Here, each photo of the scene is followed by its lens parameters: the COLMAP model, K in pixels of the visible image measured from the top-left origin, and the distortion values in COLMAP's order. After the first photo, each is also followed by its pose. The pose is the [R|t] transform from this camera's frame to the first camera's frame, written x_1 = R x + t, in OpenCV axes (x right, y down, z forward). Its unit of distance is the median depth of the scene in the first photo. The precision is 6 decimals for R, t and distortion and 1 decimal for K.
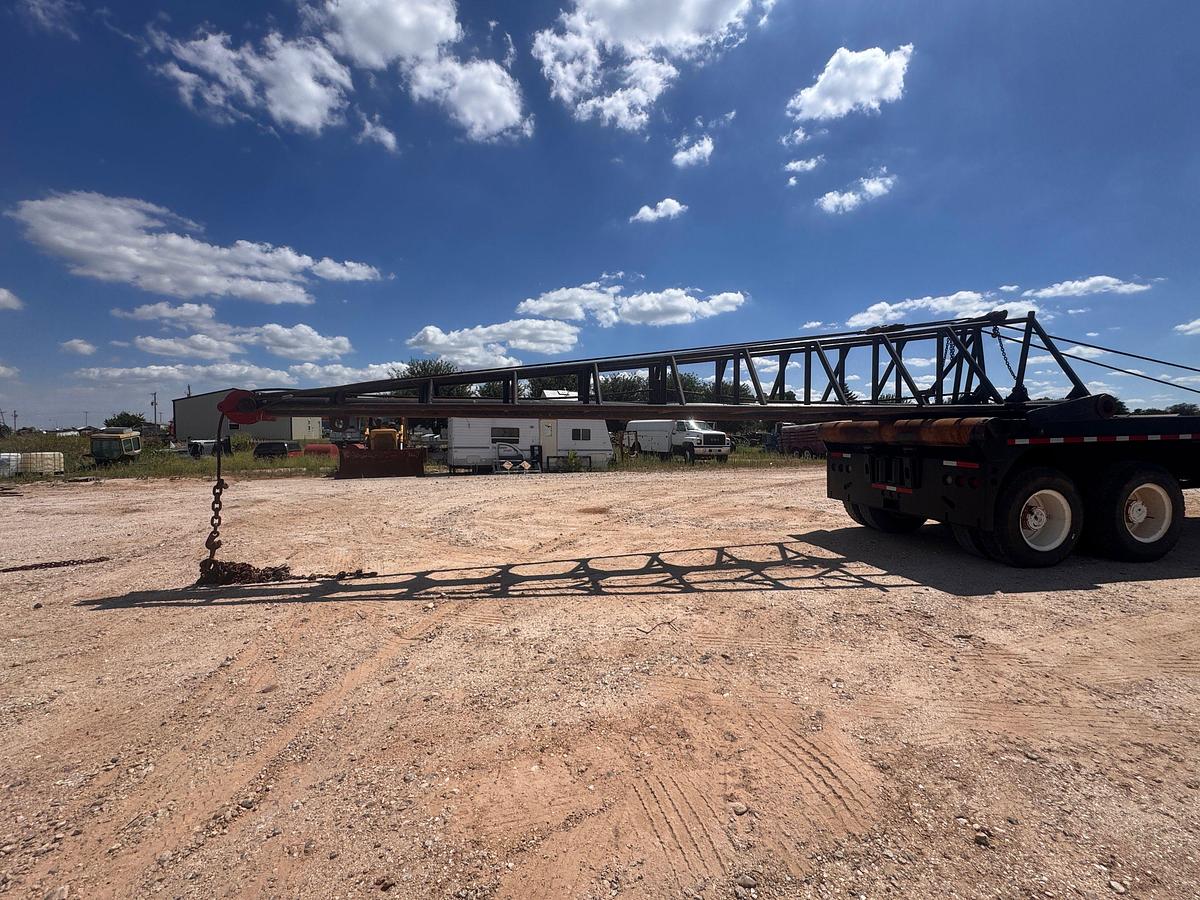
lens RADIAL K [[527.4, 0, 605.4], [0, 527.4, 440.6], [0, 0, 1]] dist [-0.000245, 0.000031]
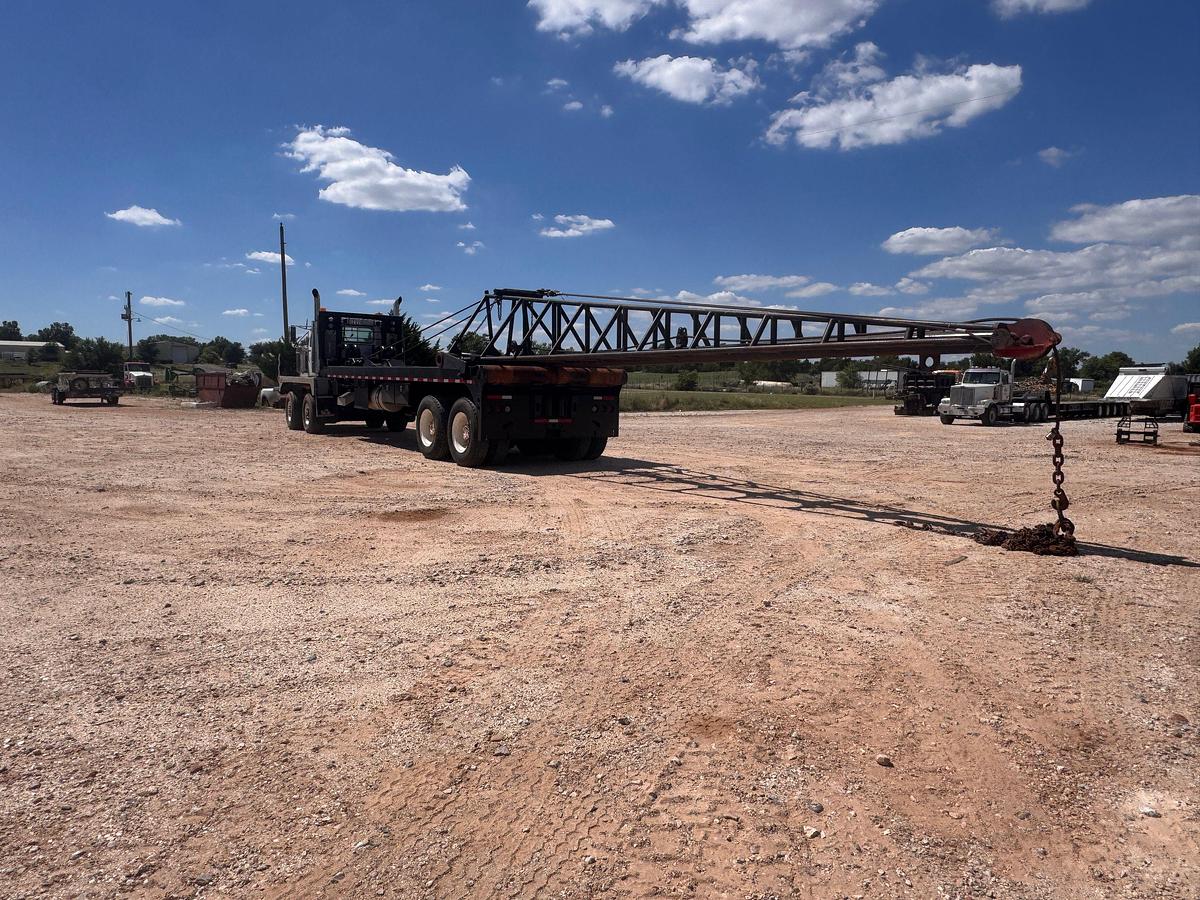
lens RADIAL K [[766.2, 0, 602.0], [0, 766.2, 456.6], [0, 0, 1]] dist [-0.002320, -0.000696]
pose [[-0.431604, -0.082502, 0.898282, -1.093261], [0.003478, 0.995649, 0.093115, 0.004028], [-0.902056, 0.043313, -0.429439, 1.556163]]
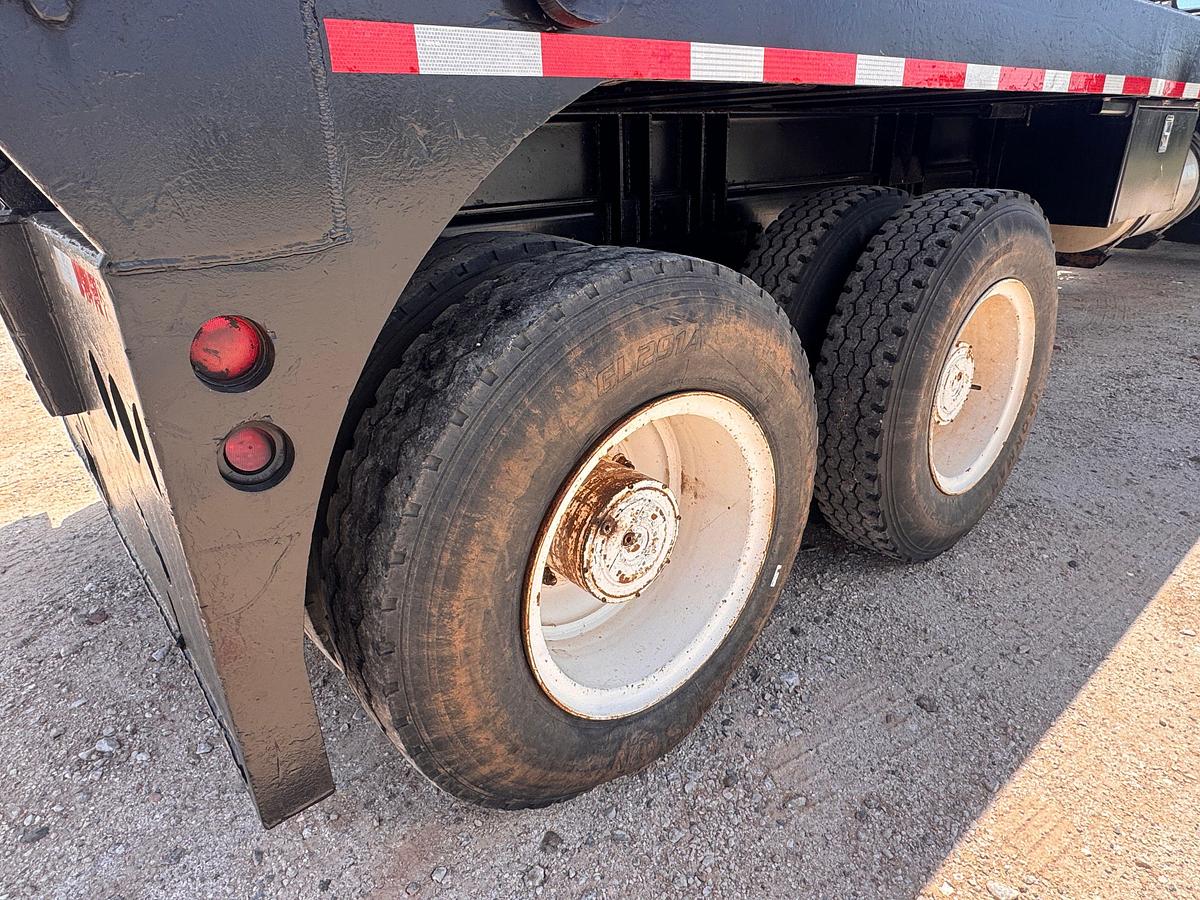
lens RADIAL K [[766.2, 0, 602.0], [0, 766.2, 456.6], [0, 0, 1]] dist [-0.002320, -0.000696]
pose [[0.860211, -0.198141, 0.469870, 0.529818], [0.014086, 0.930306, 0.366515, 0.016497], [-0.509744, -0.308661, 0.803050, 0.615264]]
